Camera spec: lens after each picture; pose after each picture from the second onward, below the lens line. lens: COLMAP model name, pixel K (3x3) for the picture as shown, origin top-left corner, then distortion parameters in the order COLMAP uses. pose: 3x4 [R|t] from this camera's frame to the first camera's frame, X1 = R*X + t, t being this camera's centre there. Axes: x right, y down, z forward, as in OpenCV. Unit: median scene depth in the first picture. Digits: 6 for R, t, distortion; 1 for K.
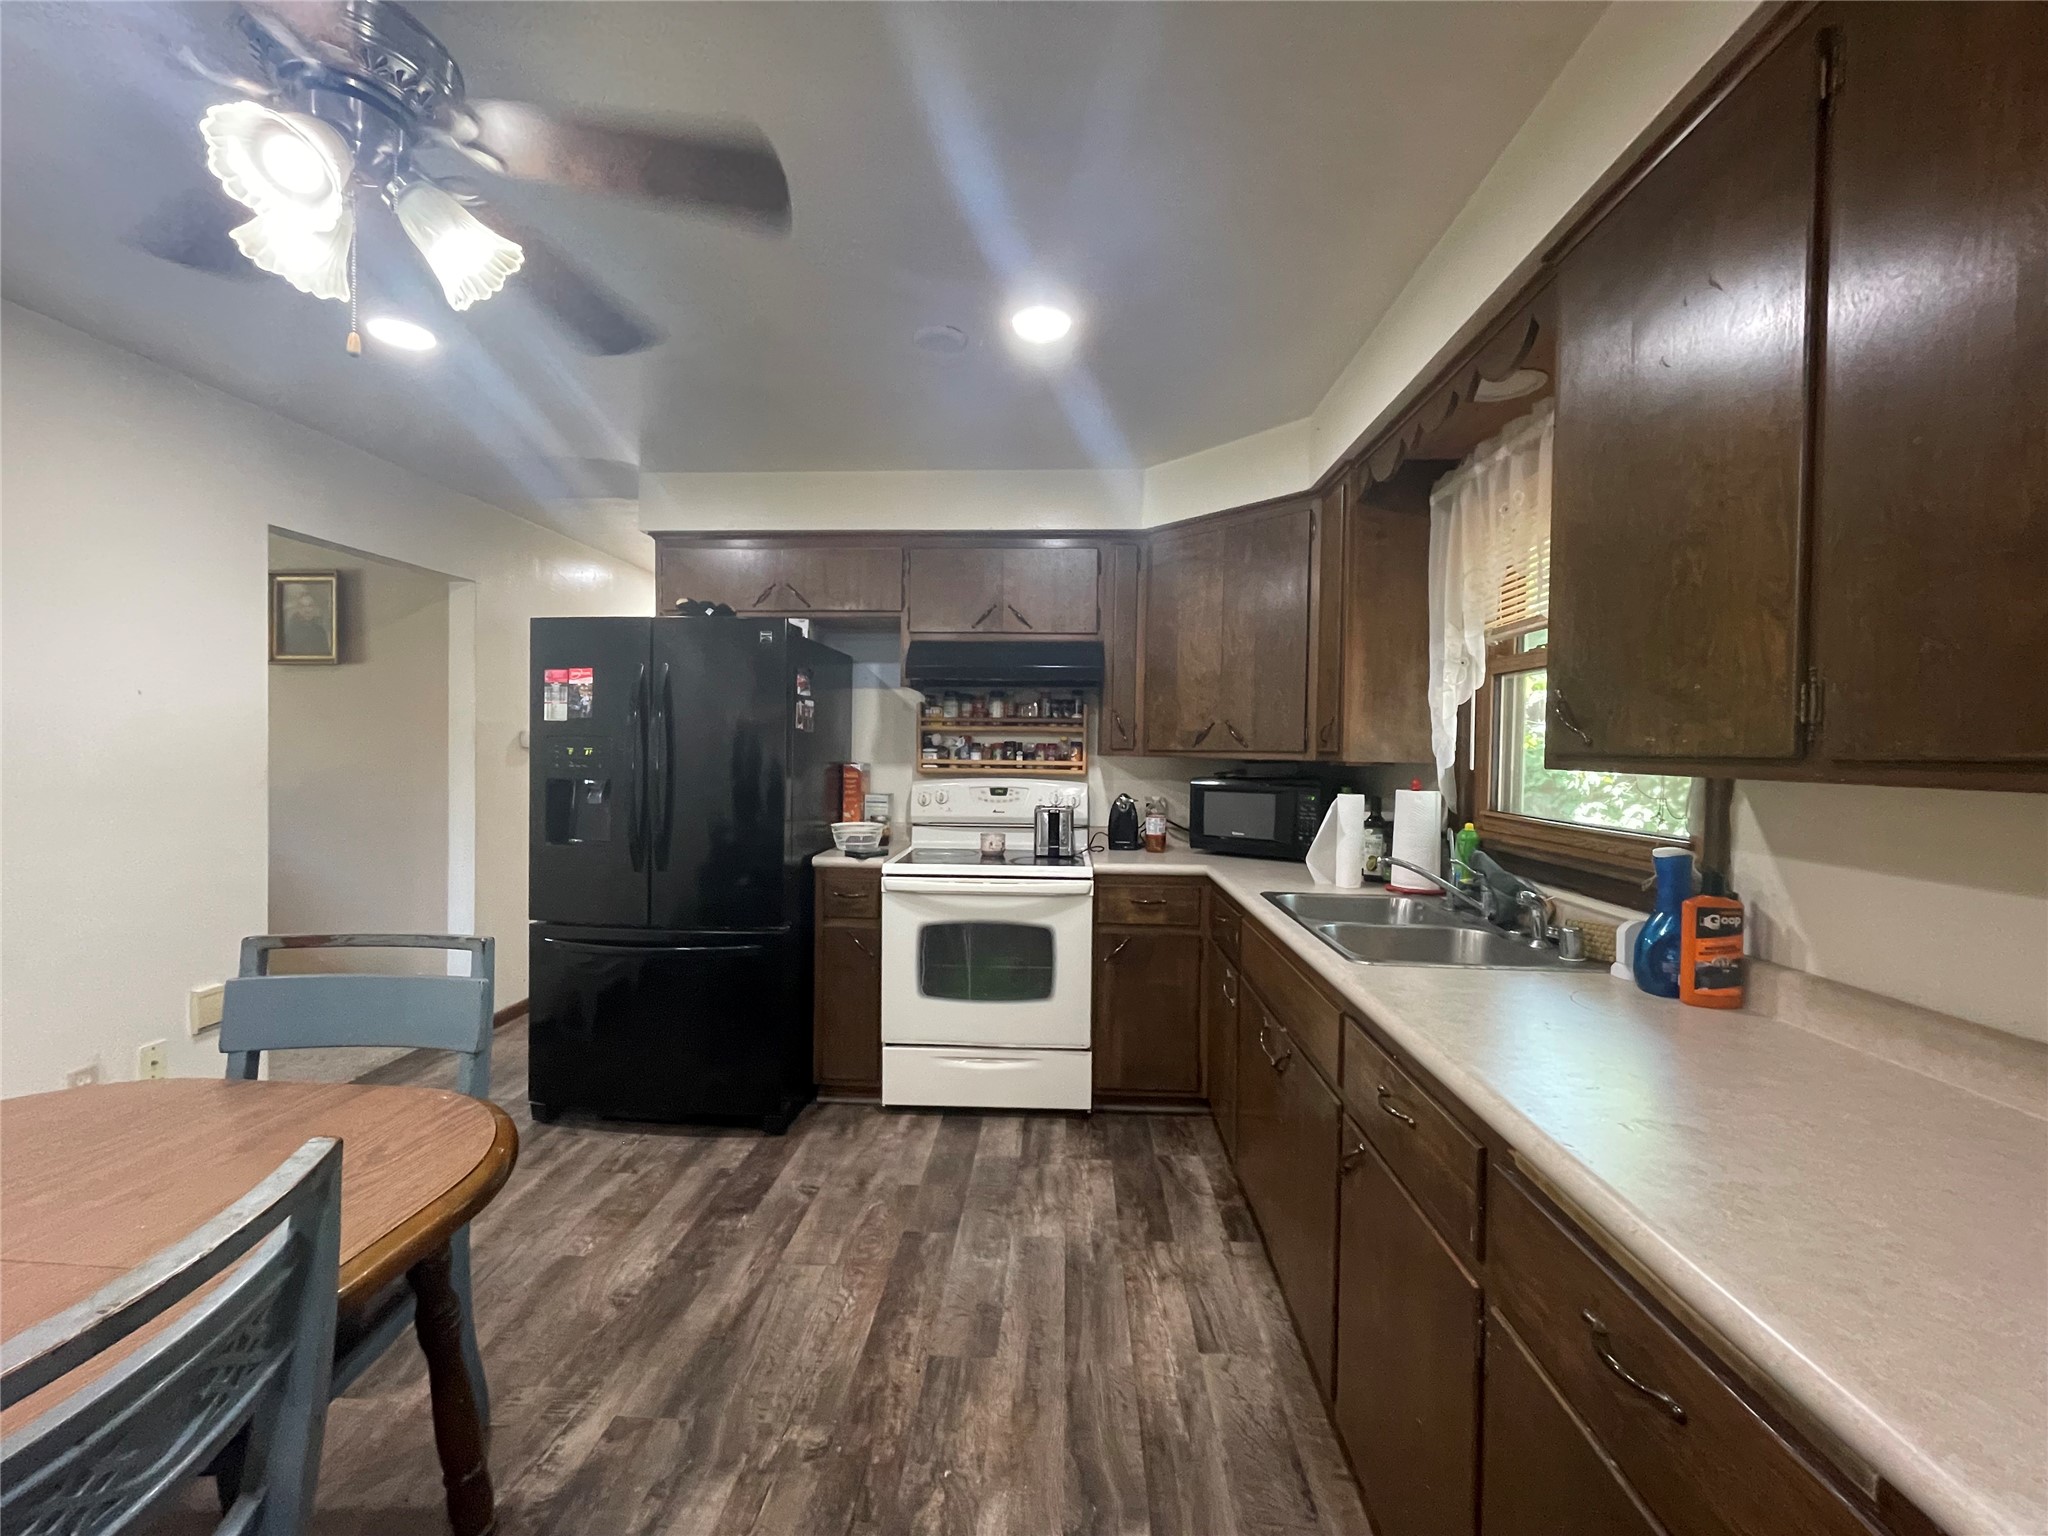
lens RADIAL K [[821.1, 0, 1024.0], [0, 821.1, 768.0], [0, 0, 1]] dist [0.003304, -0.005753]
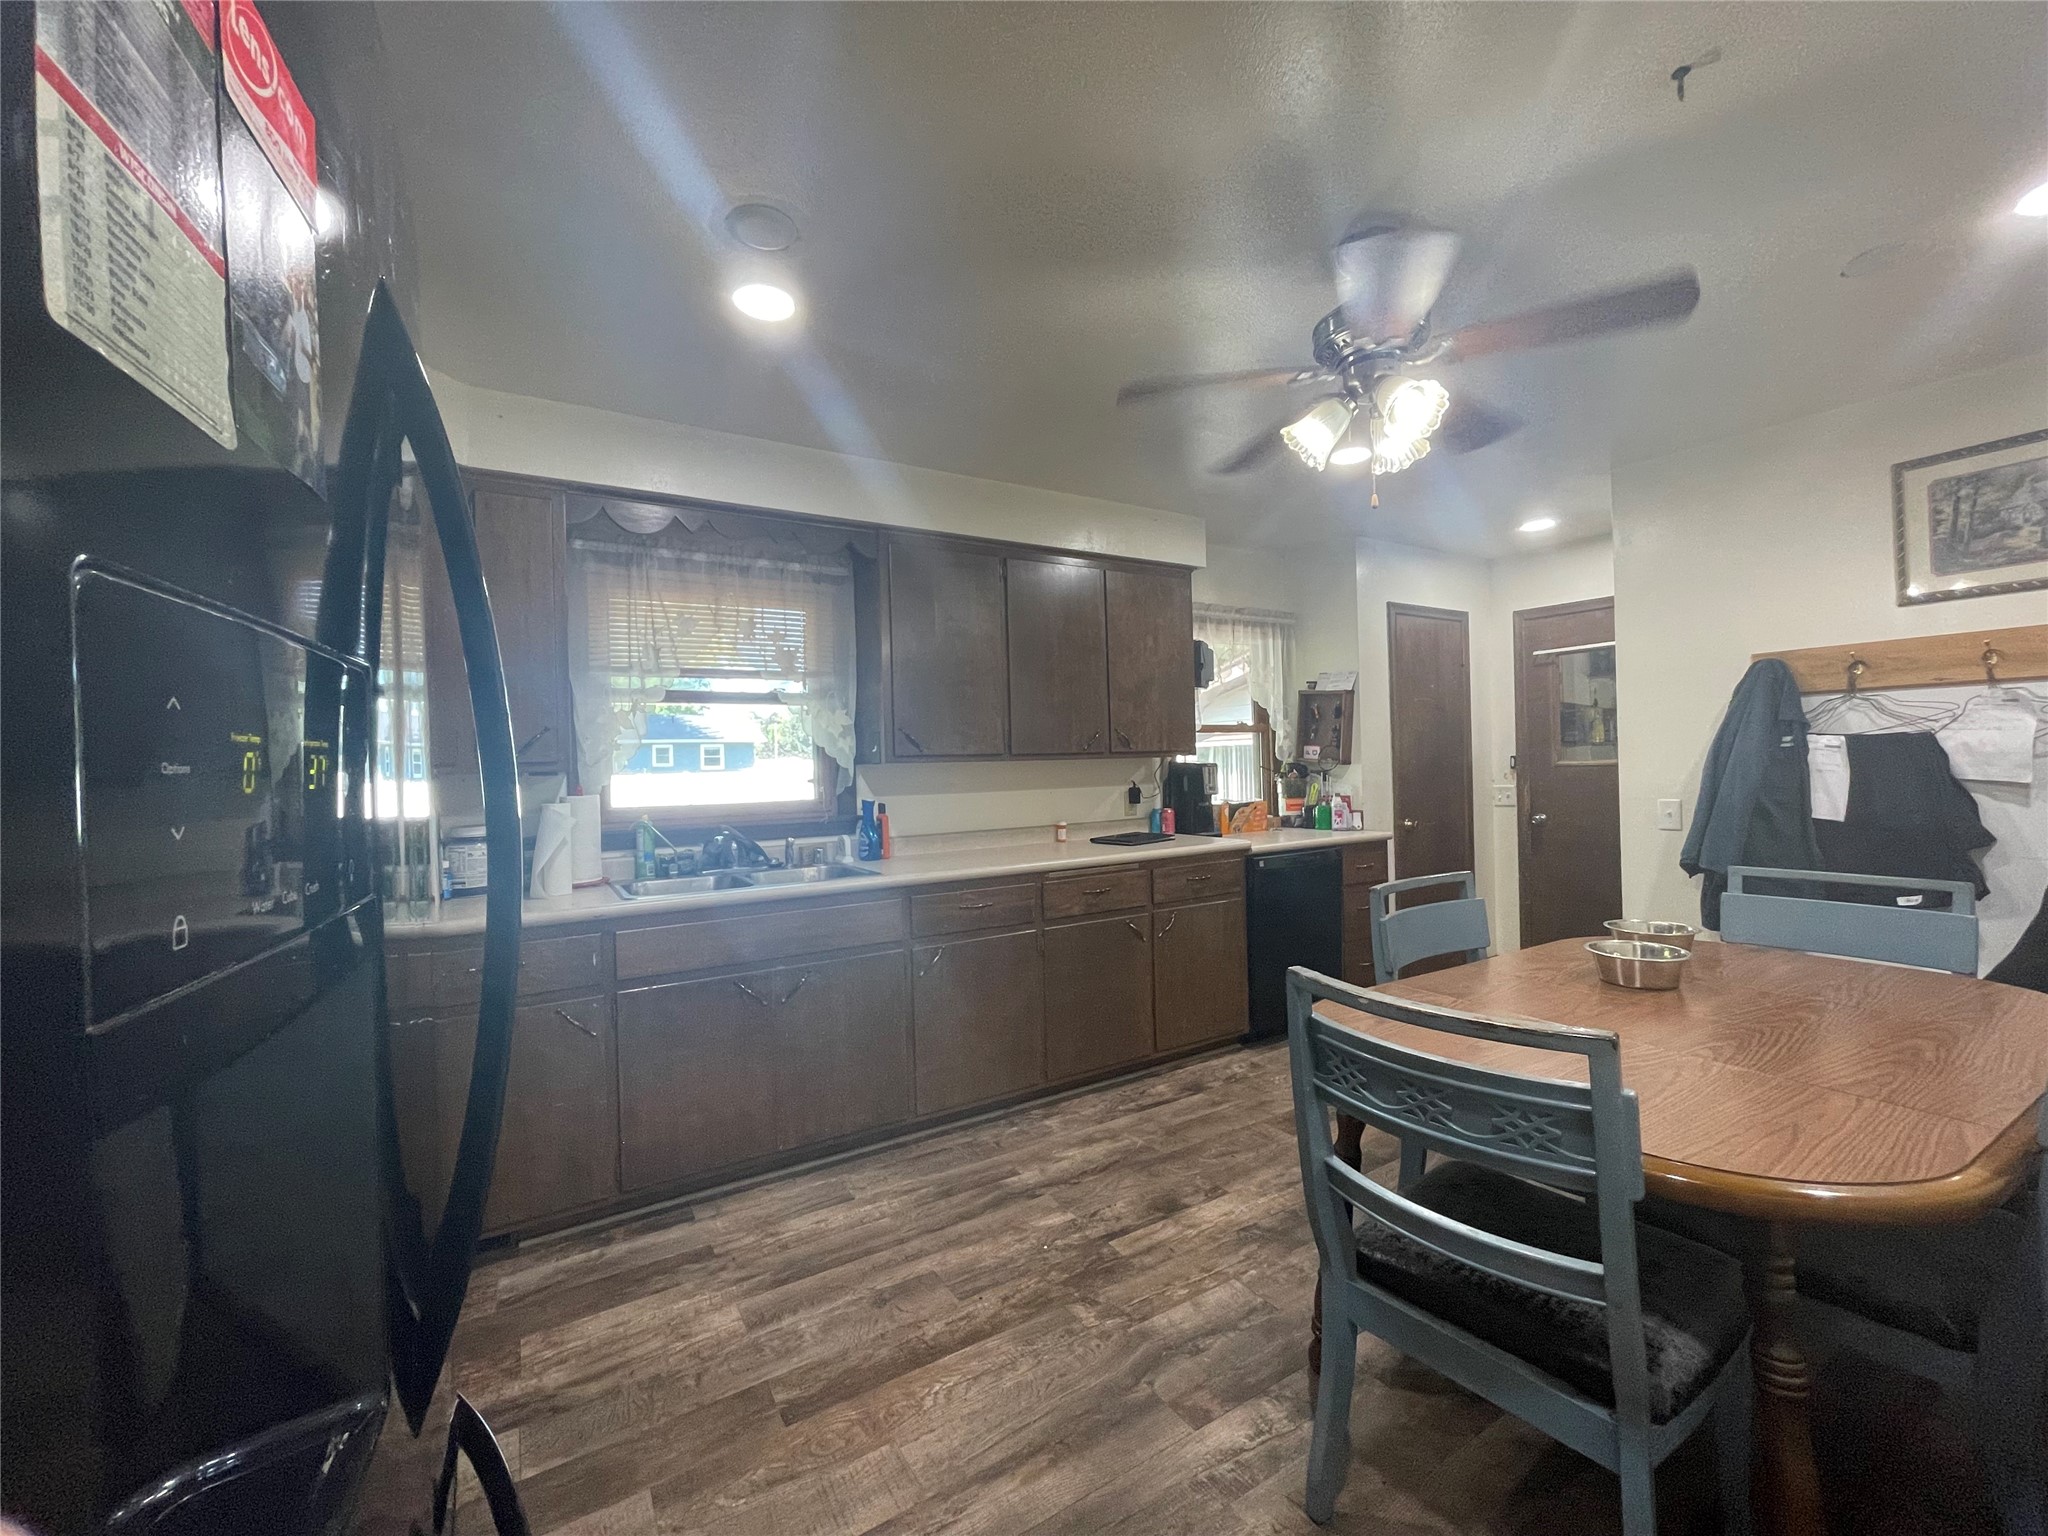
lens RADIAL K [[821.1, 0, 1024.0], [0, 821.1, 768.0], [0, 0, 1]] dist [0.003304, -0.005753]
pose [[-0.565996, -0.004142, 0.824397, -1.100438], [0.032522, 0.999097, 0.027347, -0.027288], [-0.823766, 0.042289, -0.565351, 1.567172]]
